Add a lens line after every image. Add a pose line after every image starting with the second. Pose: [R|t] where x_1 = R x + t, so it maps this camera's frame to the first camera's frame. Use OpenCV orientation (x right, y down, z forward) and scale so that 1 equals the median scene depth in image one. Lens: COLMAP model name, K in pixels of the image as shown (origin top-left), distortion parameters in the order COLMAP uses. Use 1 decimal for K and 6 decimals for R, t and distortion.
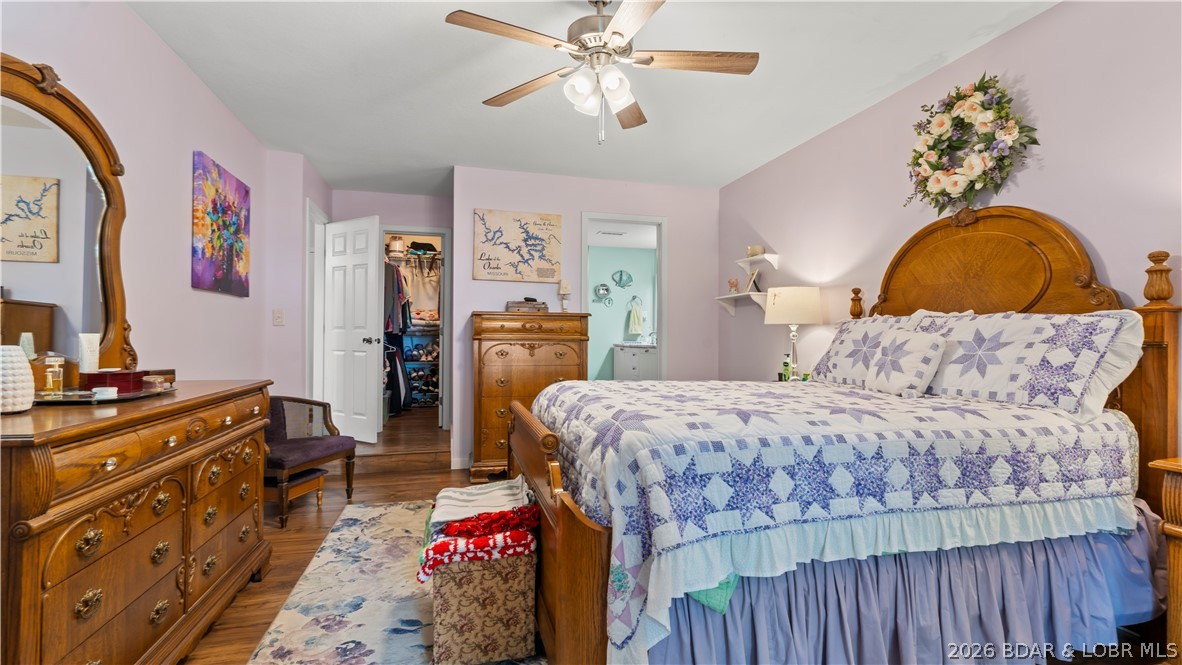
lens RADIAL K [[534.6, 0, 595.8], [0, 534.6, 337.2], [0, 0, 1]] dist [-0.007651, 0.001099]
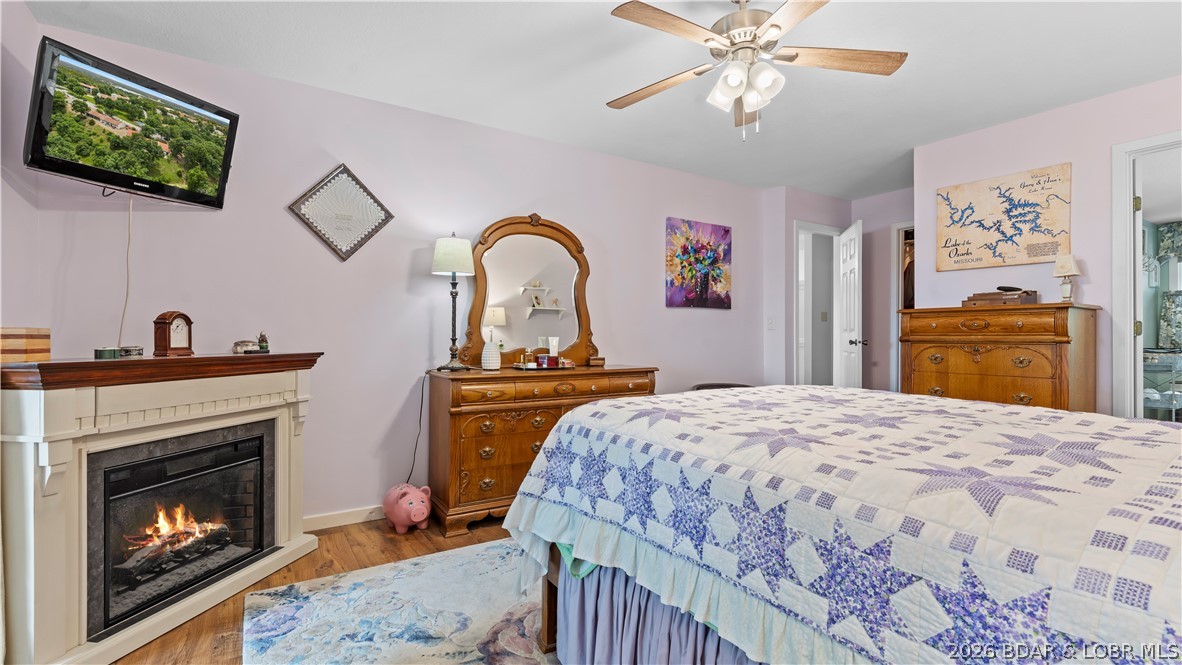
lens RADIAL K [[534.6, 0, 595.8], [0, 534.6, 337.2], [0, 0, 1]] dist [-0.007651, 0.001099]
pose [[0.310706, -0.005960, -0.950487, 0.641404], [0.000329, 0.999981, -0.006163, 0.004113], [0.950506, 0.001602, 0.310702, 0.326086]]
